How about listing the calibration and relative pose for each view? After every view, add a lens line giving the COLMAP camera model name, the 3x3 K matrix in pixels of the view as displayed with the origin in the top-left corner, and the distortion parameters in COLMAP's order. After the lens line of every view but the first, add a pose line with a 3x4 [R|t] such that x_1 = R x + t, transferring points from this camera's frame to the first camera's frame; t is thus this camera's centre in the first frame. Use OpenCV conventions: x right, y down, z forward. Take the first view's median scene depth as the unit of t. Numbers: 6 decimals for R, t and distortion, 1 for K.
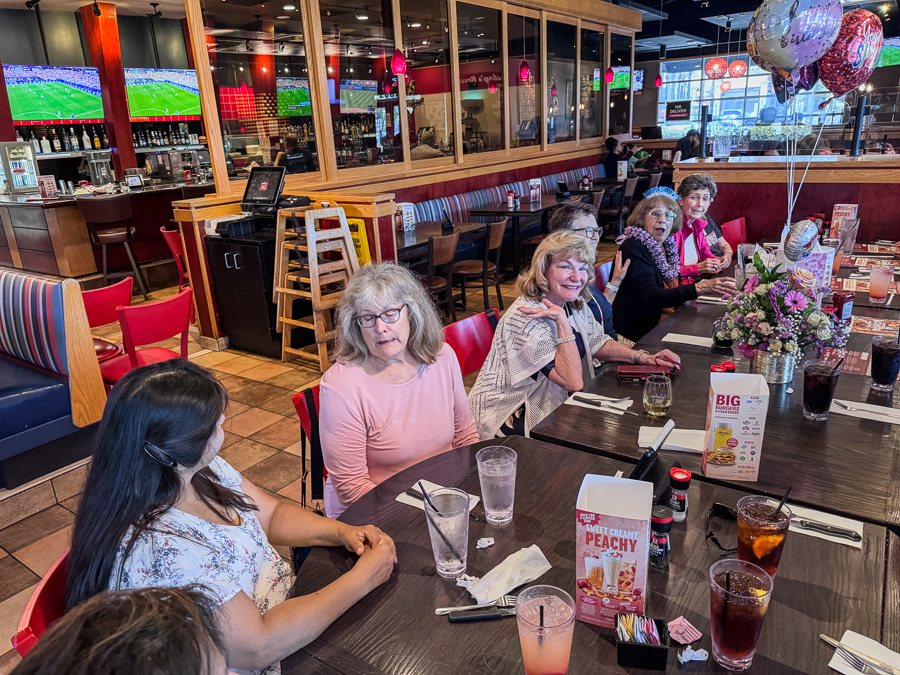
lens RADIAL K [[629.5, 0, 447.1], [0, 629.5, 342.3], [0, 0, 1]] dist [0.090593, -0.126325]
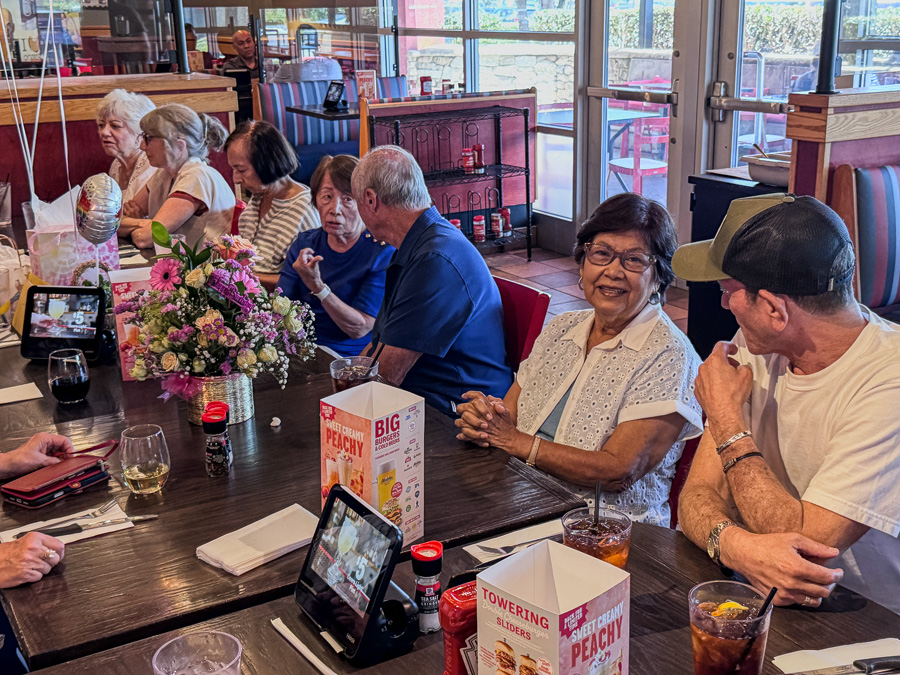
lens RADIAL K [[1159.6, 0, 450.0], [0, 1159.6, 337.5], [0, 0, 1]] dist [0.073295, -0.004739]
pose [[0.430264, -0.210681, 0.877774, -0.178608], [0.289616, 0.953197, 0.086821, -0.025276], [-0.854983, 0.216861, 0.471143, 0.129856]]
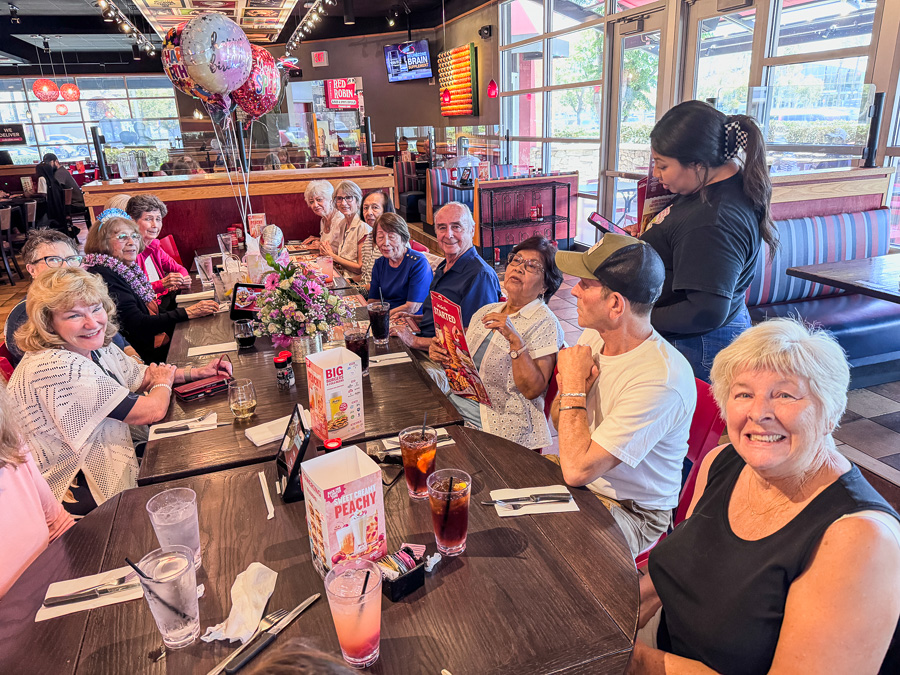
lens RADIAL K [[637.5, 0, 444.8], [0, 637.5, 335.0], [0, 0, 1]] dist [0.096469, -0.133141]
pose [[0.602851, -0.225282, 0.765388, -0.107201], [0.263549, 0.961689, 0.075478, -0.003237], [-0.753069, 0.156215, 0.639128, 0.030689]]
